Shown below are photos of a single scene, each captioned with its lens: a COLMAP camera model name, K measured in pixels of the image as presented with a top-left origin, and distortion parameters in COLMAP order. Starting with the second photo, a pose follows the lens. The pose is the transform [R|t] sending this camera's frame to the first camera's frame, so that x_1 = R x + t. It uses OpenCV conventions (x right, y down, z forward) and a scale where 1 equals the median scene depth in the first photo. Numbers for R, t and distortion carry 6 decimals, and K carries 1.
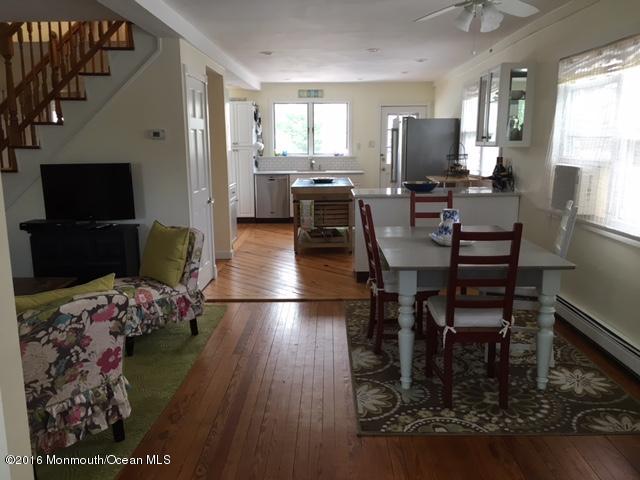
lens RADIAL K [[542.8, 0, 319.6], [0, 542.8, 239.6], [0, 0, 1]] dist [0.055676, -0.085136]
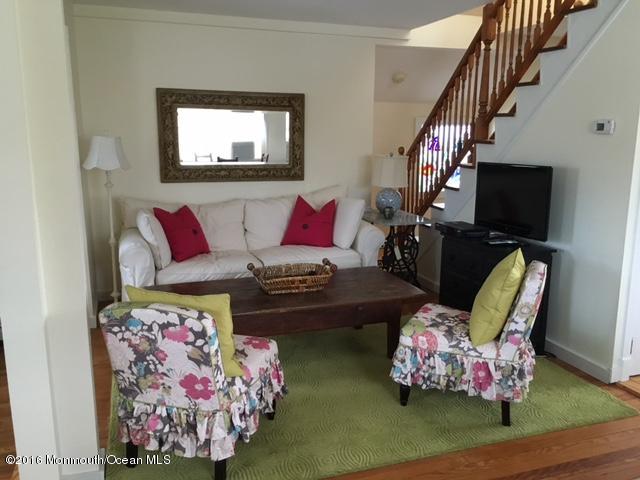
lens RADIAL K [[542.8, 0, 319.3], [0, 542.8, 241.4], [0, 0, 1]] dist [0.055676, -0.085136]
pose [[0.341293, 0.194421, -0.919630, 0.468257], [-0.174881, 0.974426, 0.141104, -0.175271], [0.923545, 0.112668, 0.366565, 0.872940]]
